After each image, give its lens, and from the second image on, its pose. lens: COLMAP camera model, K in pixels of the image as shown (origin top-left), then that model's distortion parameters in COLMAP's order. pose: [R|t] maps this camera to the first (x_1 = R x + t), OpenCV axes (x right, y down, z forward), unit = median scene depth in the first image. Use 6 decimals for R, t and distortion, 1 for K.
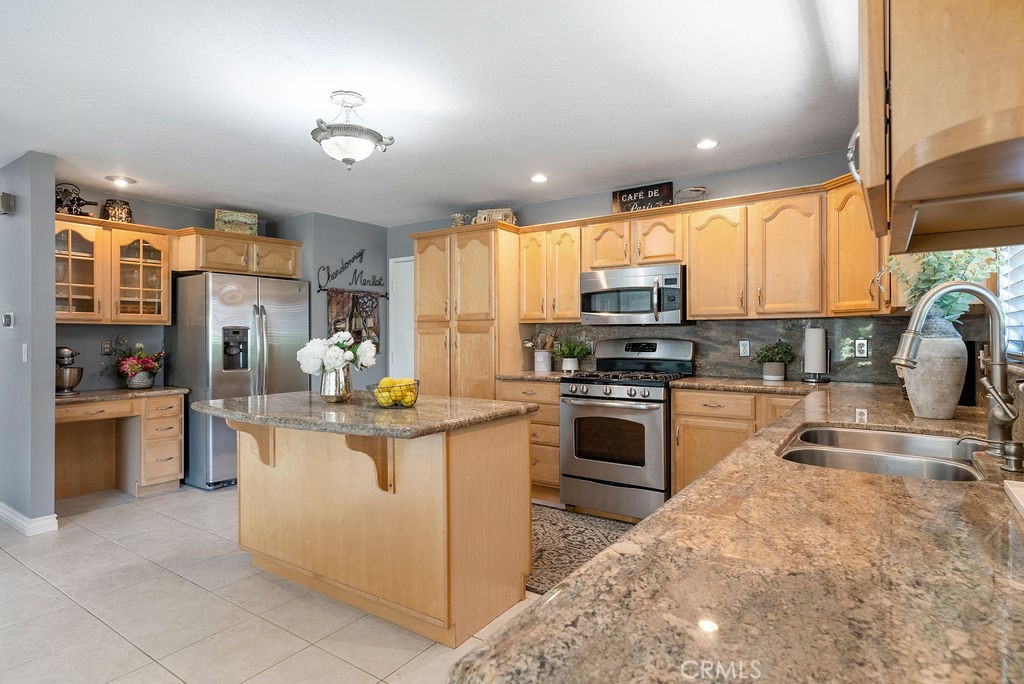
lens RADIAL K [[538.2, 0, 516.5], [0, 538.2, 337.2], [0, 0, 1]] dist [-0.000702, 0.000313]
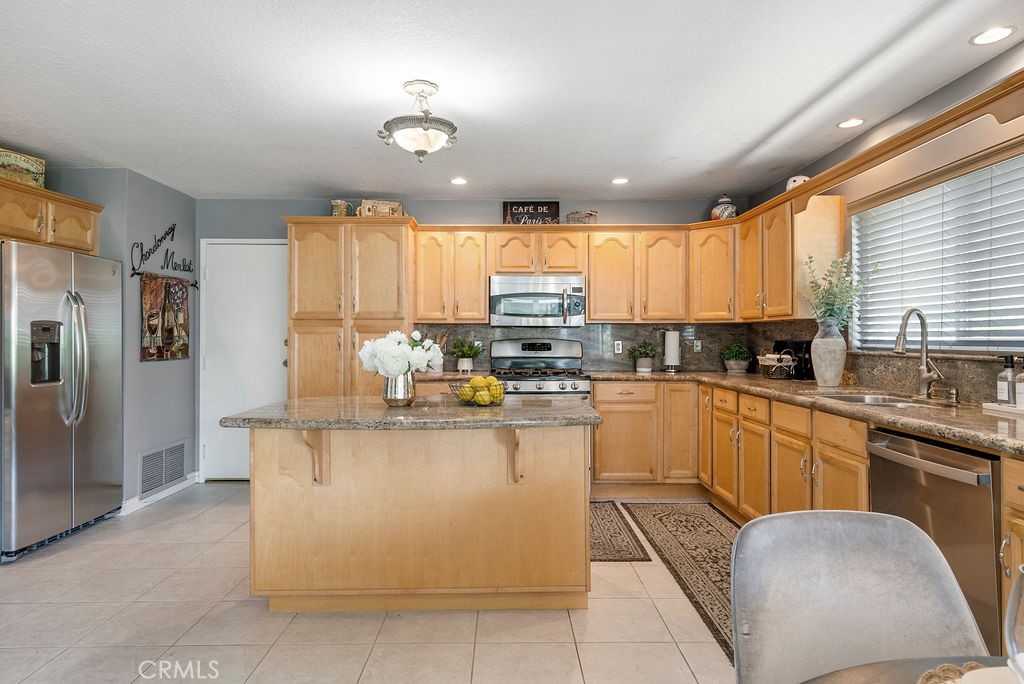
lens RADIAL K [[589.6, 0, 510.7], [0, 589.6, 337.5], [0, 0, 1]] dist [0.002071, -0.000821]
pose [[0.819733, 0.002885, 0.572738, -0.502341], [-0.002086, 0.999996, -0.002053, 0.002017], [-0.572741, 0.000488, 0.819736, 0.032305]]
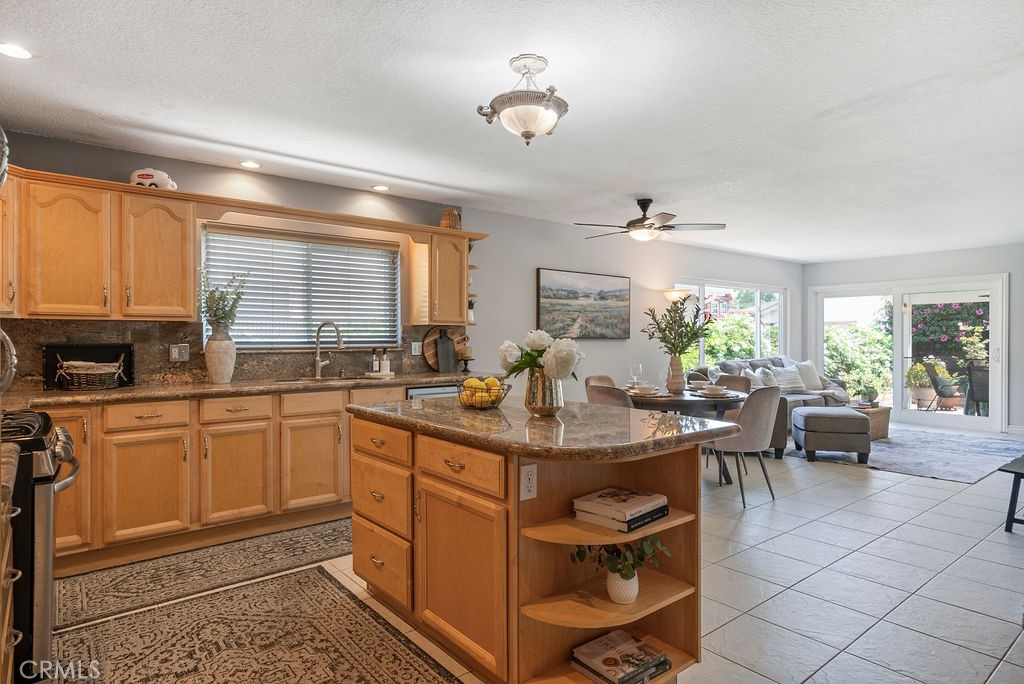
lens RADIAL K [[589.6, 0, 510.7], [0, 589.6, 337.5], [0, 0, 1]] dist [0.002071, -0.000821]
pose [[-0.958535, 0.009378, 0.284822, -0.358216], [0.008201, 0.999952, -0.005323, 0.005014], [-0.284858, -0.002766, -0.958566, 1.242430]]
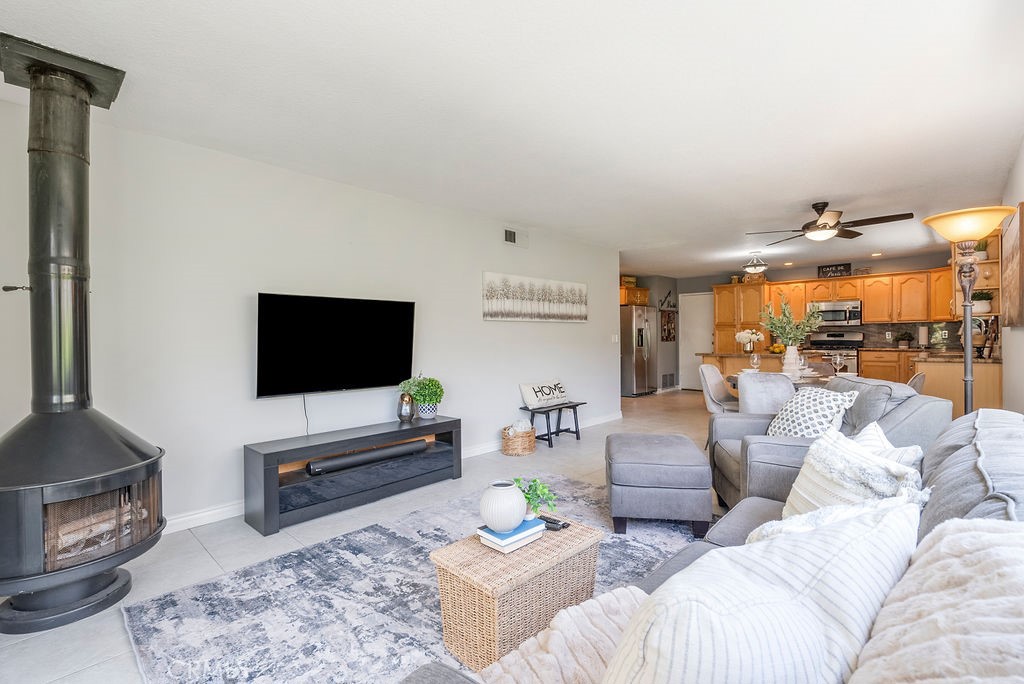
lens RADIAL K [[467.2, 0, 514.5], [0, 467.2, 339.3], [0, 0, 1]] dist [-0.000168, -0.000233]
pose [[0.987163, -0.005947, -0.159606, -0.795629], [0.007135, 0.999951, 0.006866, 0.011620], [0.159557, -0.007916, 0.987157, -1.177286]]
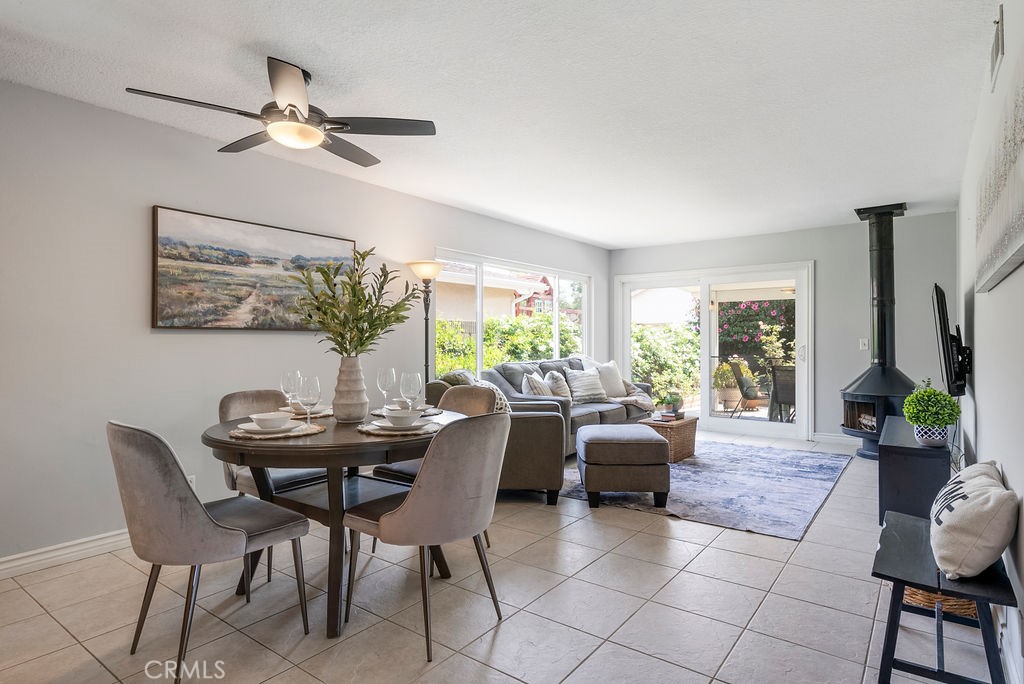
lens RADIAL K [[560.4, 0, 520.3], [0, 560.4, 340.4], [0, 0, 1]] dist [-0.016954, 0.001275]
pose [[-0.999495, 0.008940, 0.030478, -0.551671], [0.008843, 0.999955, -0.003301, 0.025035], [-0.030506, -0.003030, -0.999530, 0.613614]]
